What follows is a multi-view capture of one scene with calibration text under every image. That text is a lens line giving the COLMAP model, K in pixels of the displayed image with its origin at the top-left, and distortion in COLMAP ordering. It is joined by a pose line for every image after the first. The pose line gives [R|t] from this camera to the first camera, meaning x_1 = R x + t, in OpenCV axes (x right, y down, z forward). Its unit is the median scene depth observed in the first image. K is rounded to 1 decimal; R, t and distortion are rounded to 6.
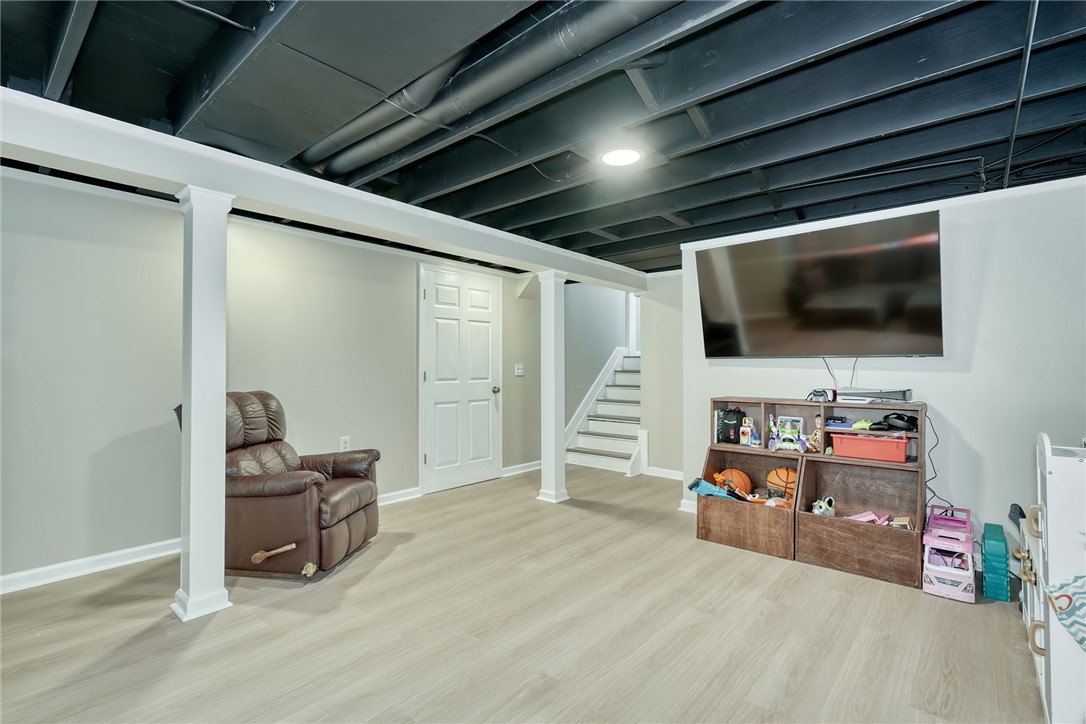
lens RADIAL K [[504.1, 0, 541.6], [0, 504.1, 364.1], [0, 0, 1]] dist [0.000158, 0.000768]
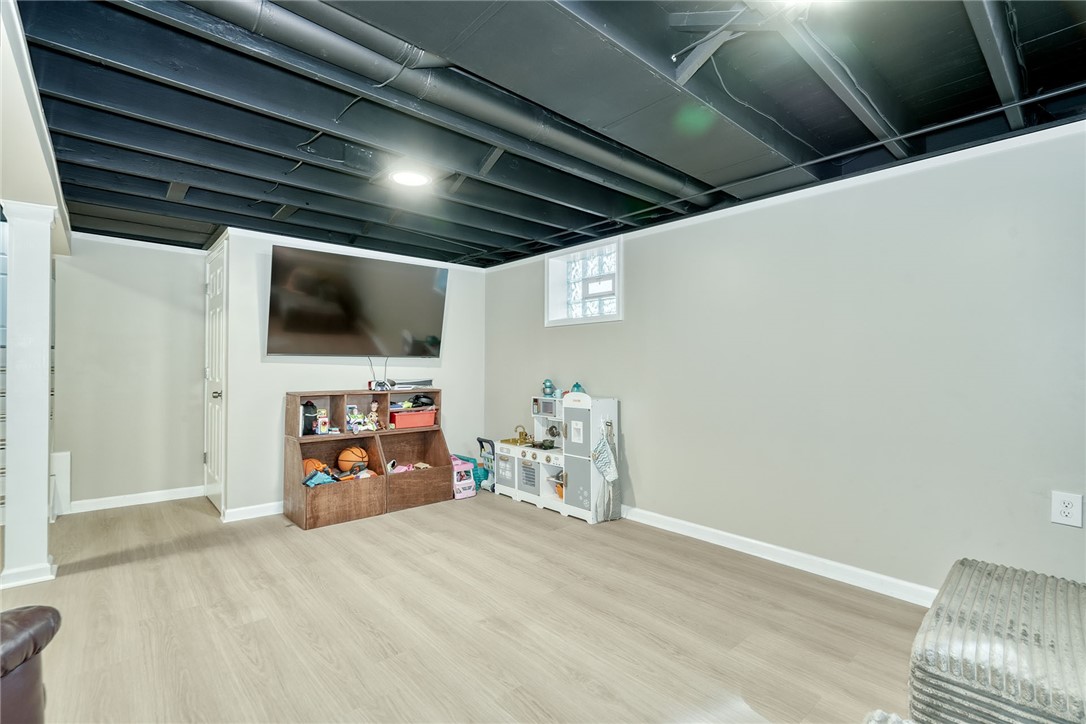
lens RADIAL K [[504.1, 0, 541.6], [0, 504.1, 364.1], [0, 0, 1]] dist [0.000158, 0.000768]
pose [[0.115645, 0.001701, 0.993289, -0.739163], [-0.012165, 0.999926, -0.000297, 0.001583], [-0.993216, -0.012049, 0.115657, 0.457192]]
